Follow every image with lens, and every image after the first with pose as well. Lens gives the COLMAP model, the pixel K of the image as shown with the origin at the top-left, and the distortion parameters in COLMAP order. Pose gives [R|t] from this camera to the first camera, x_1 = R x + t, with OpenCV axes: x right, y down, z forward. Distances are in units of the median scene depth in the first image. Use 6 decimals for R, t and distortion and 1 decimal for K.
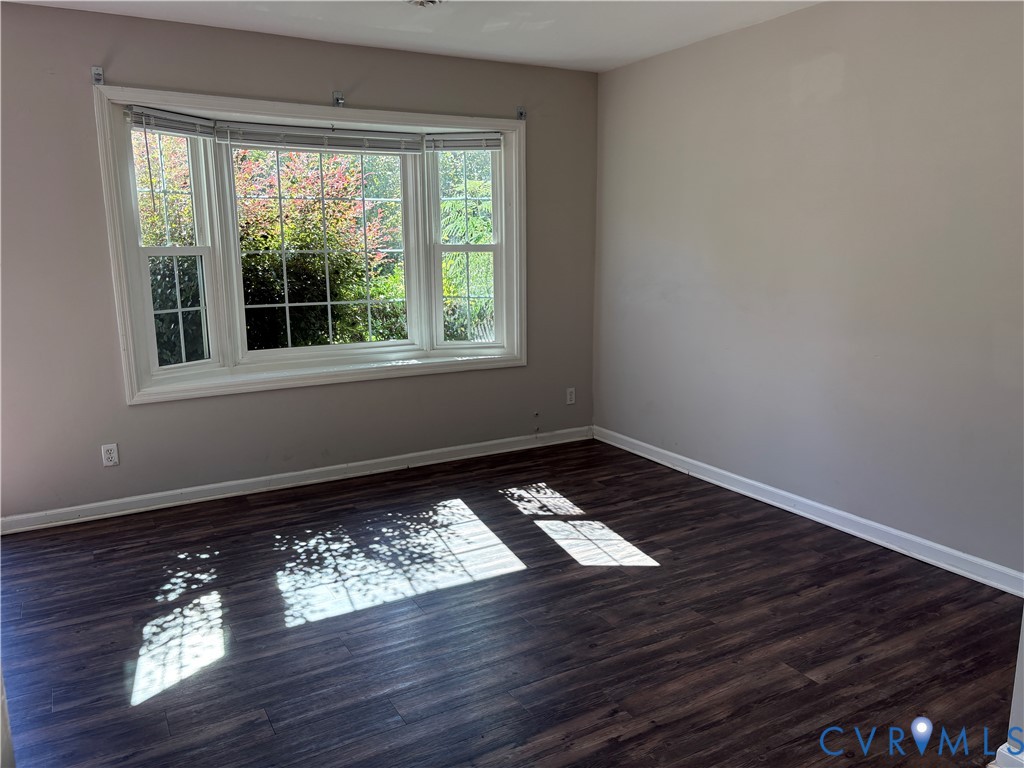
lens RADIAL K [[777.1, 0, 514.4], [0, 777.1, 392.4], [0, 0, 1]] dist [0.006214, -0.028327]
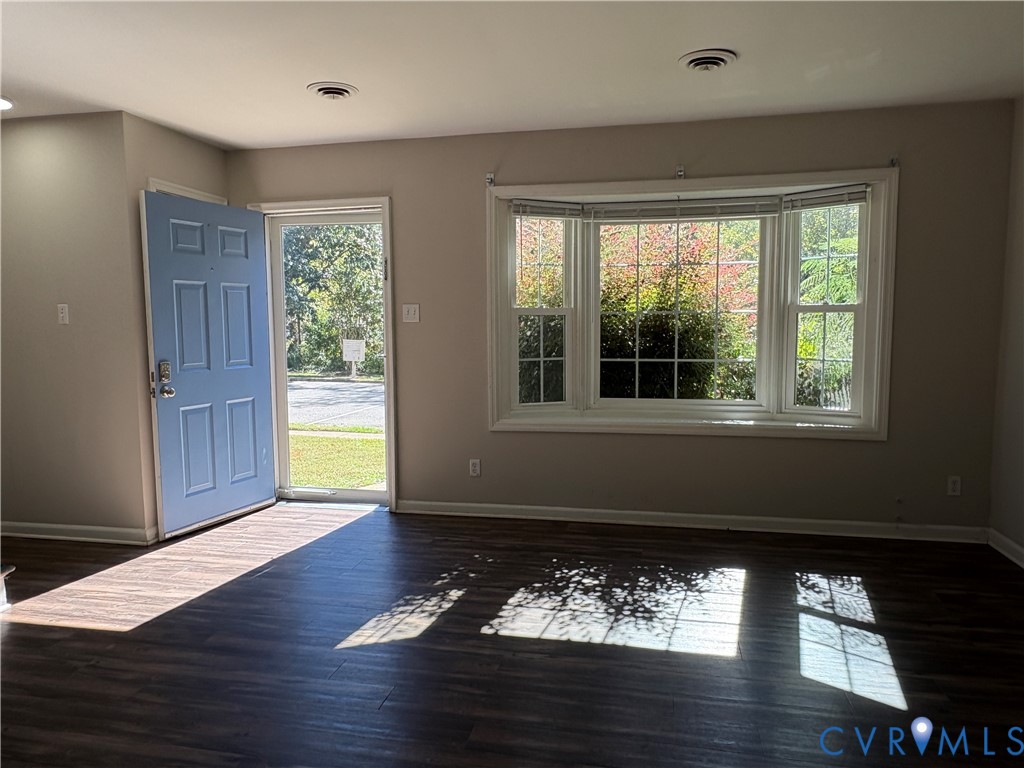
lens RADIAL K [[702.7, 0, 512.4], [0, 702.7, 380.9], [0, 0, 1]] dist [0.004535, -0.013415]
pose [[0.732479, 0.061327, -0.678021, 0.282614], [-0.127322, 0.990702, -0.047940, -0.012775], [0.668777, 0.121442, 0.733477, 0.159087]]
